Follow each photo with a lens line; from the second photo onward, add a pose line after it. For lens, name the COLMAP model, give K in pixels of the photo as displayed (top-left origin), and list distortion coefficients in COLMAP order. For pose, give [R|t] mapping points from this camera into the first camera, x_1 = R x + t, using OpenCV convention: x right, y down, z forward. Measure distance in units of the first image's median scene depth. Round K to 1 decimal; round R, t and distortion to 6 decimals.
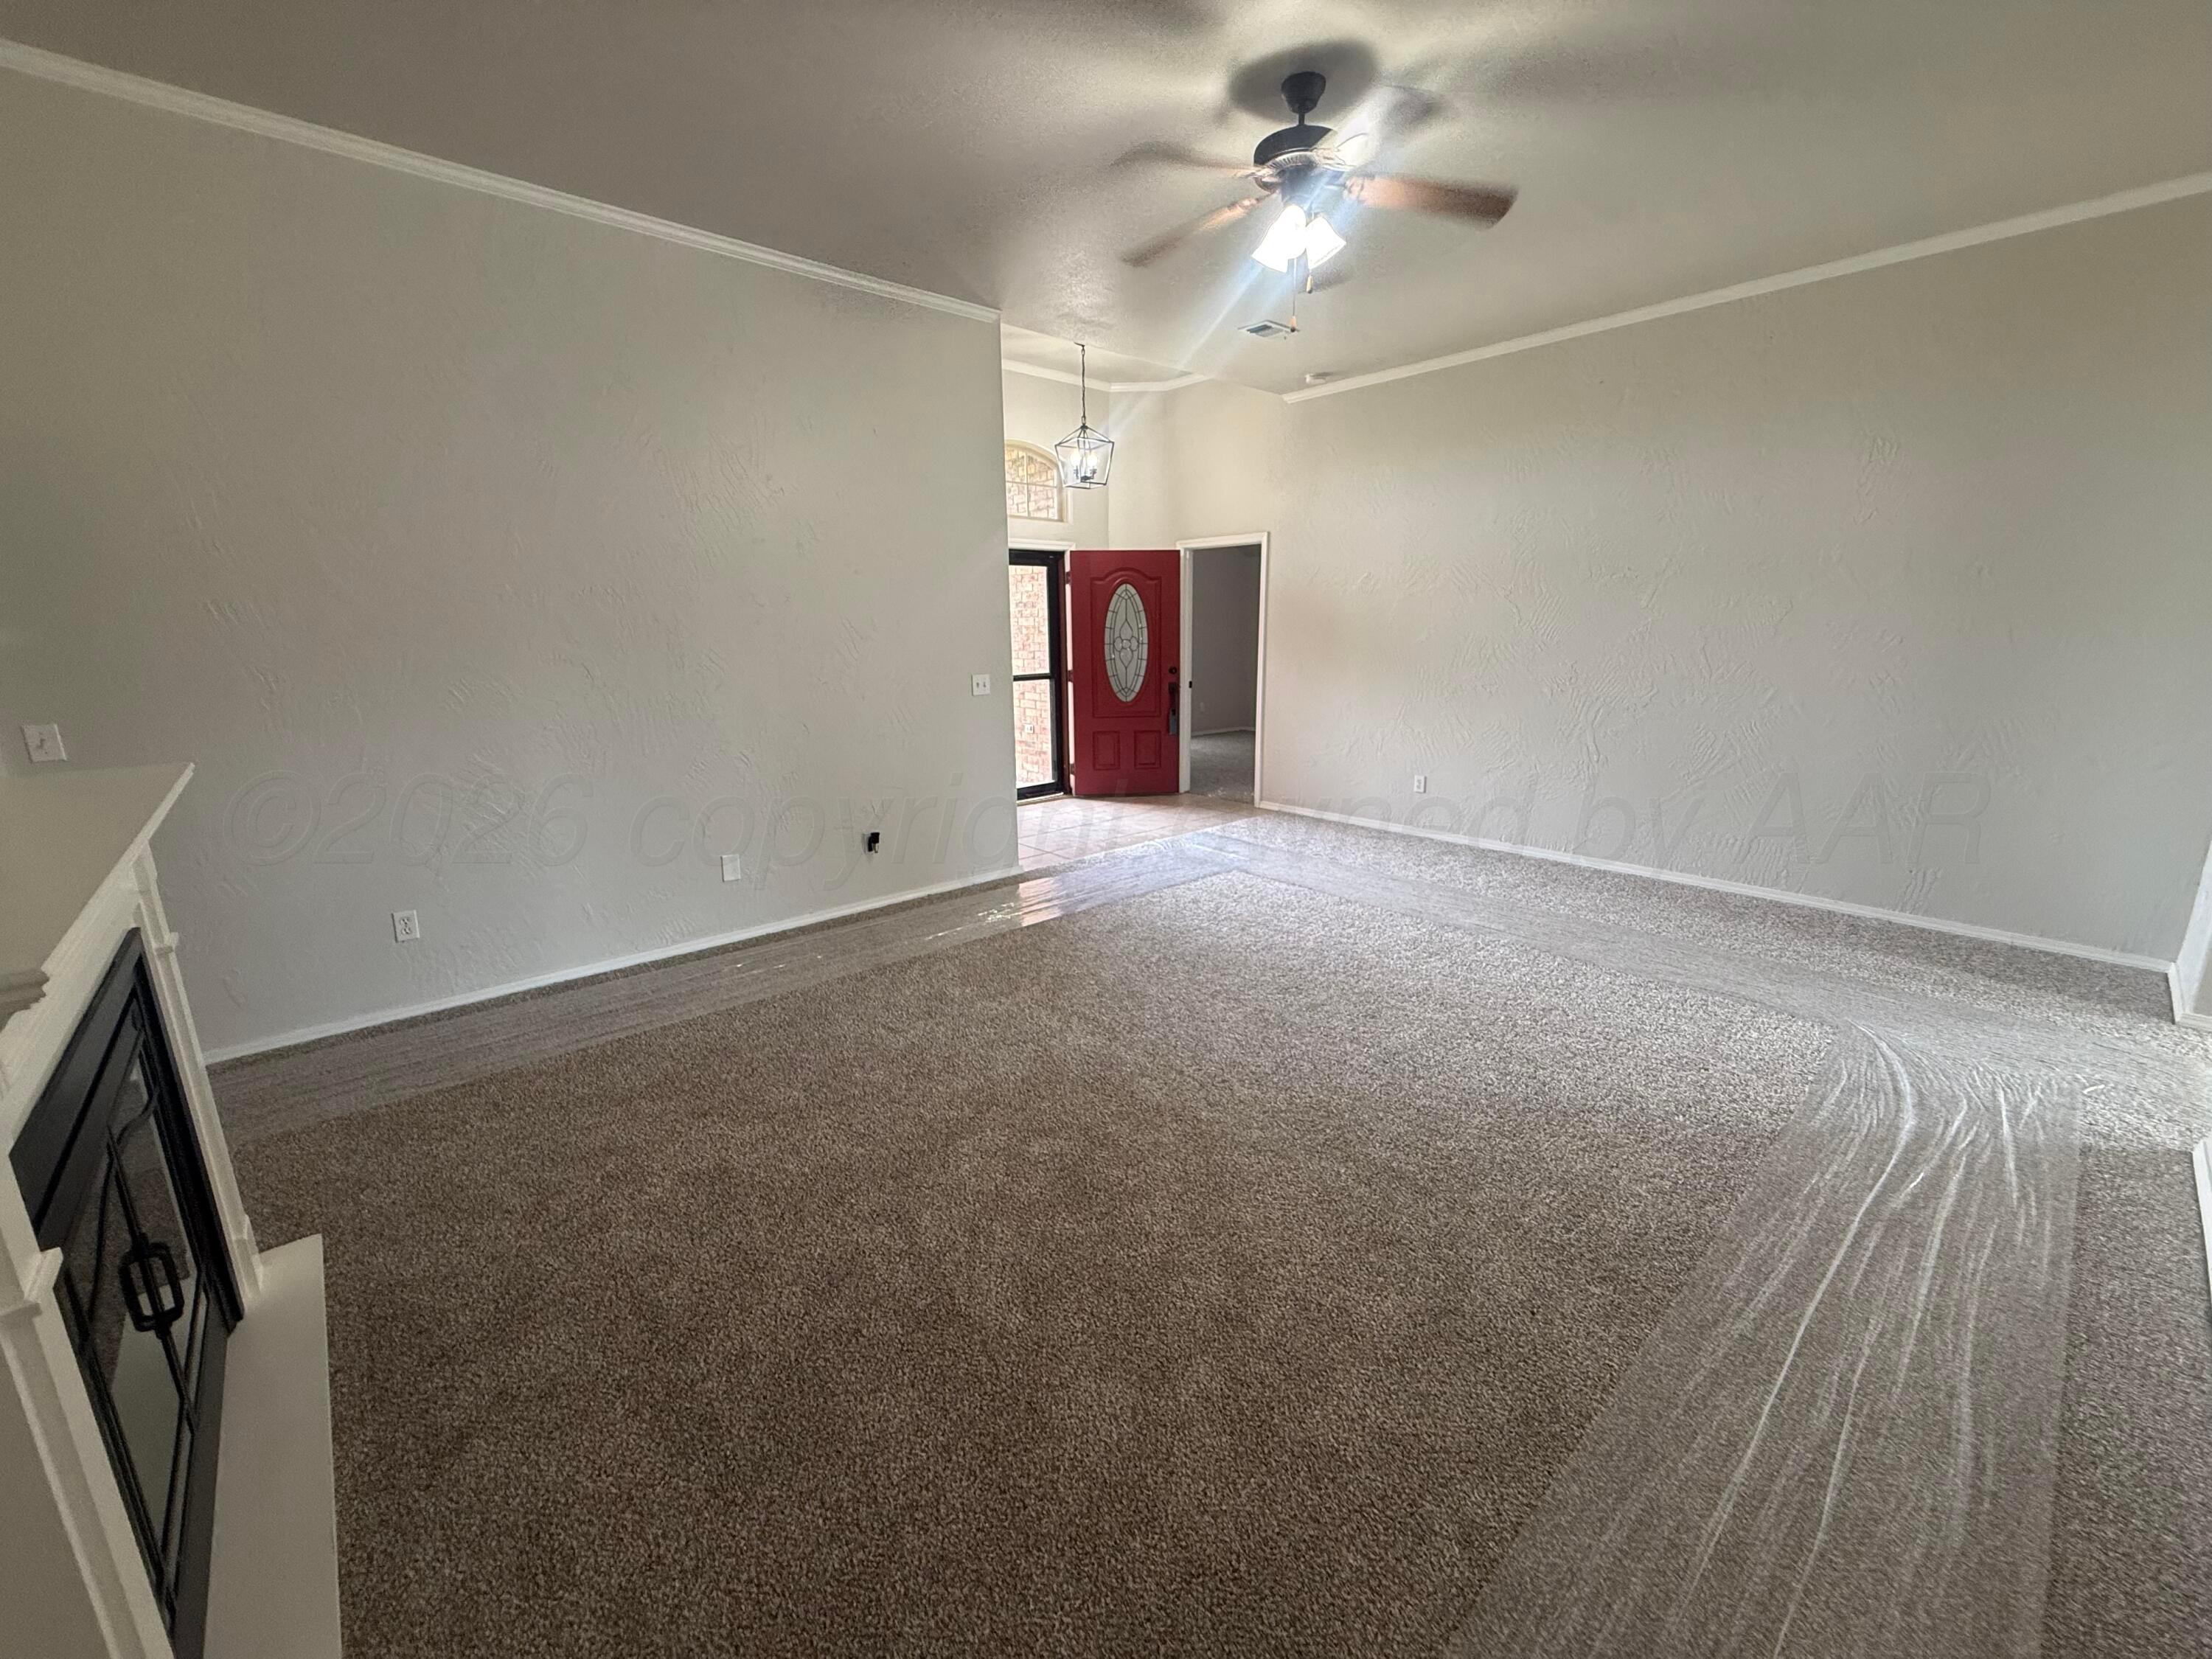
lens RADIAL K [[879.5, 0, 1105.7], [0, 879.5, 822.2], [0, 0, 1]] dist [-0.002894, 0.001081]
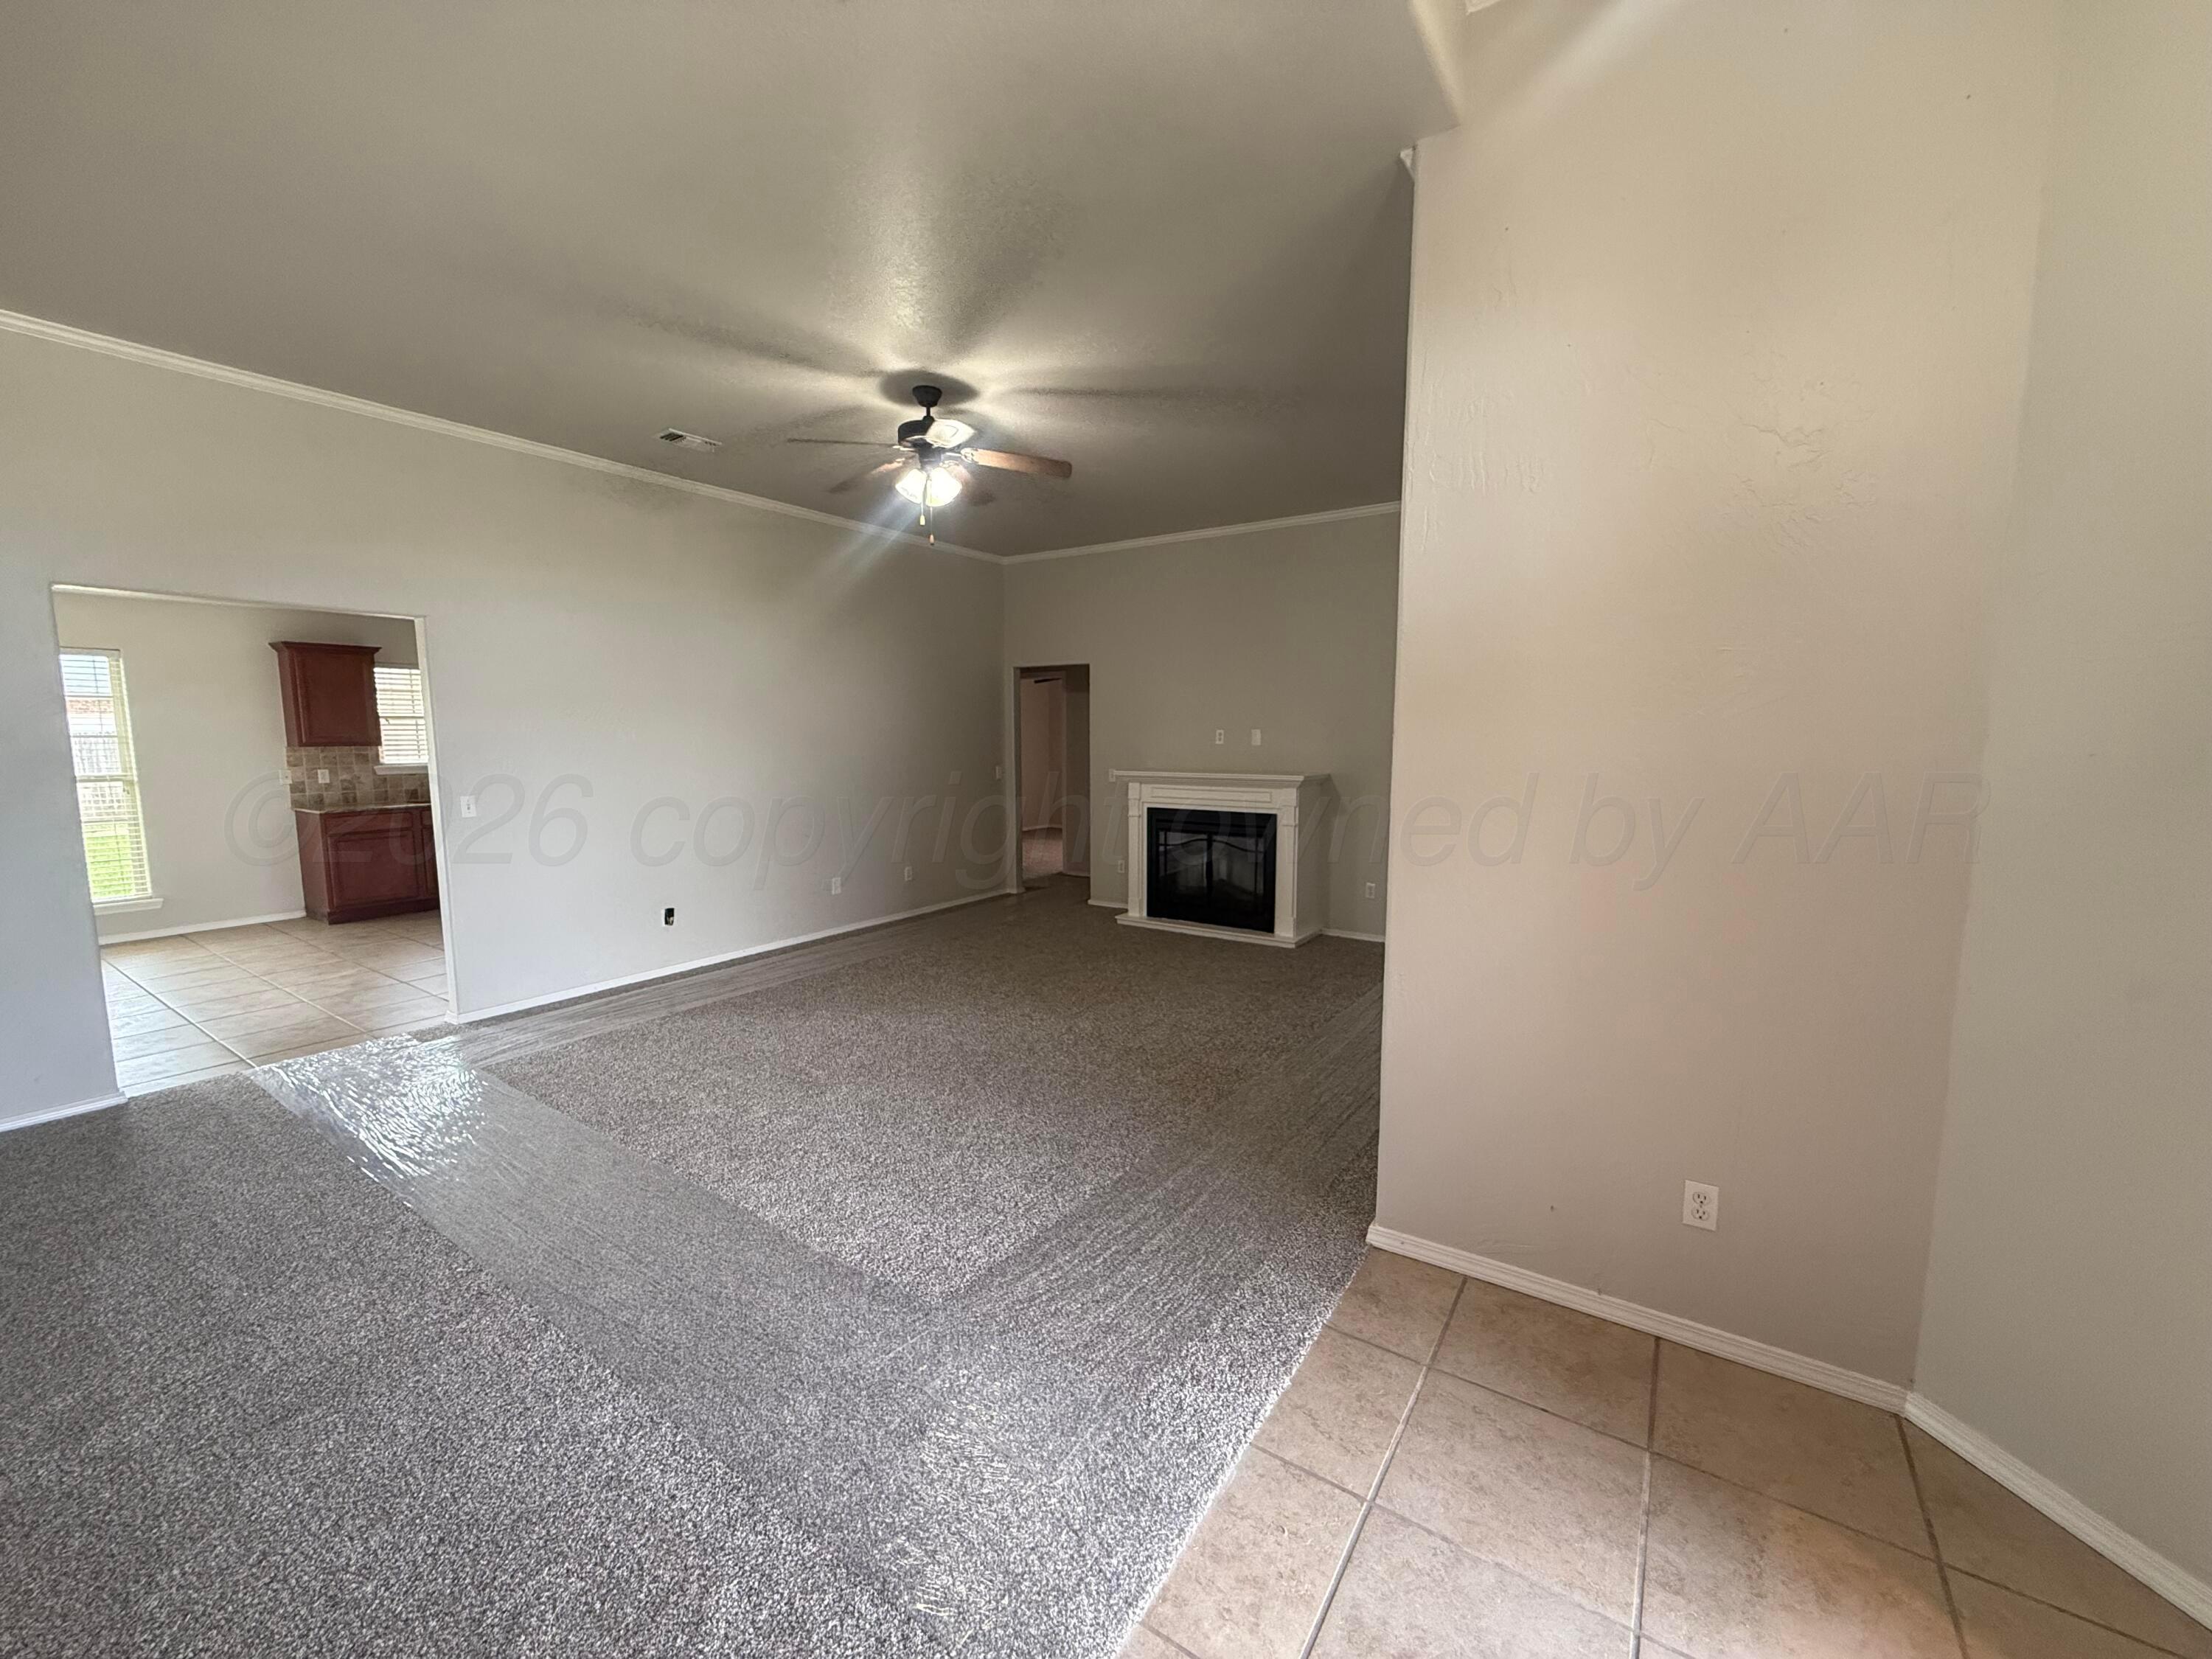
lens RADIAL K [[879.5, 0, 1105.4], [0, 879.5, 827.1], [0, 0, 1]] dist [-0.002894, 0.001081]
pose [[-0.969540, 0.037056, -0.242115, 0.180221], [-0.044802, 0.944981, 0.324042, -0.356810], [0.240802, 0.325019, -0.914537, 1.512329]]
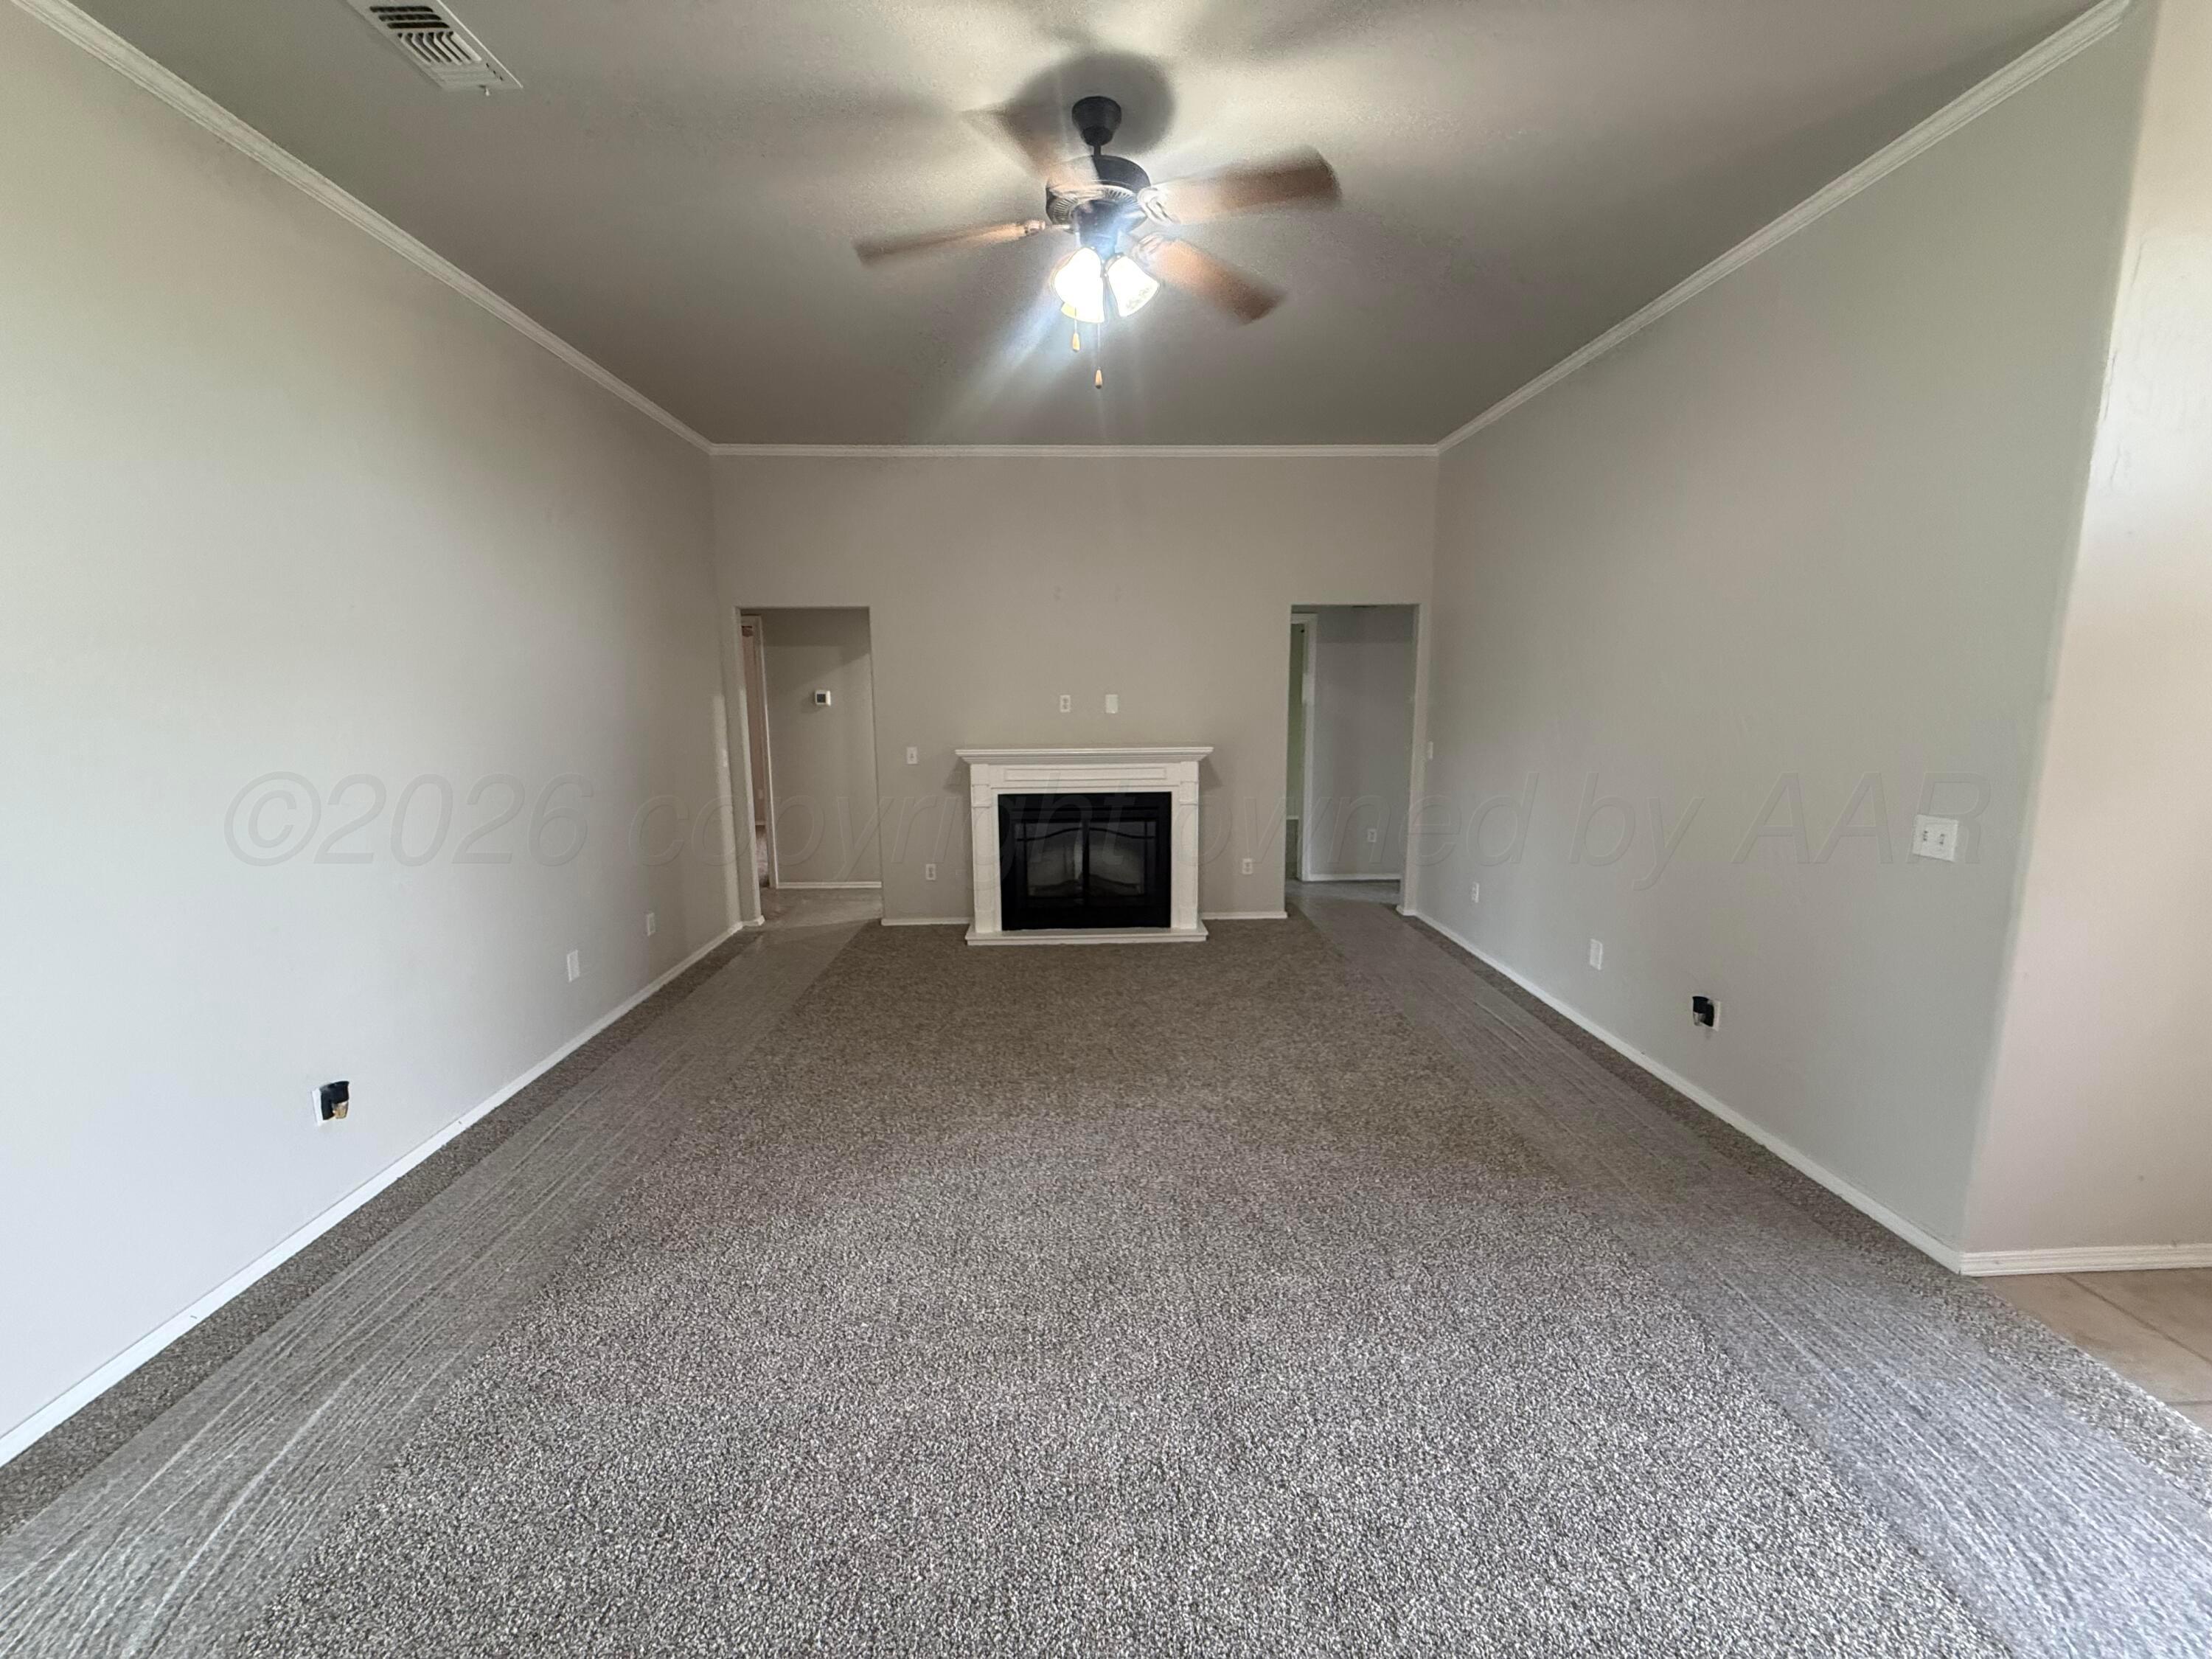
lens RADIAL K [[879.5, 0, 1104.5], [0, 879.5, 831.0], [0, 0, 1]] dist [-0.002894, 0.001081]
pose [[-0.642584, 0.133650, -0.754469, 0.544789], [-0.159259, 0.939868, 0.302133, -0.244030], [0.749482, 0.314302, -0.582659, 0.977386]]
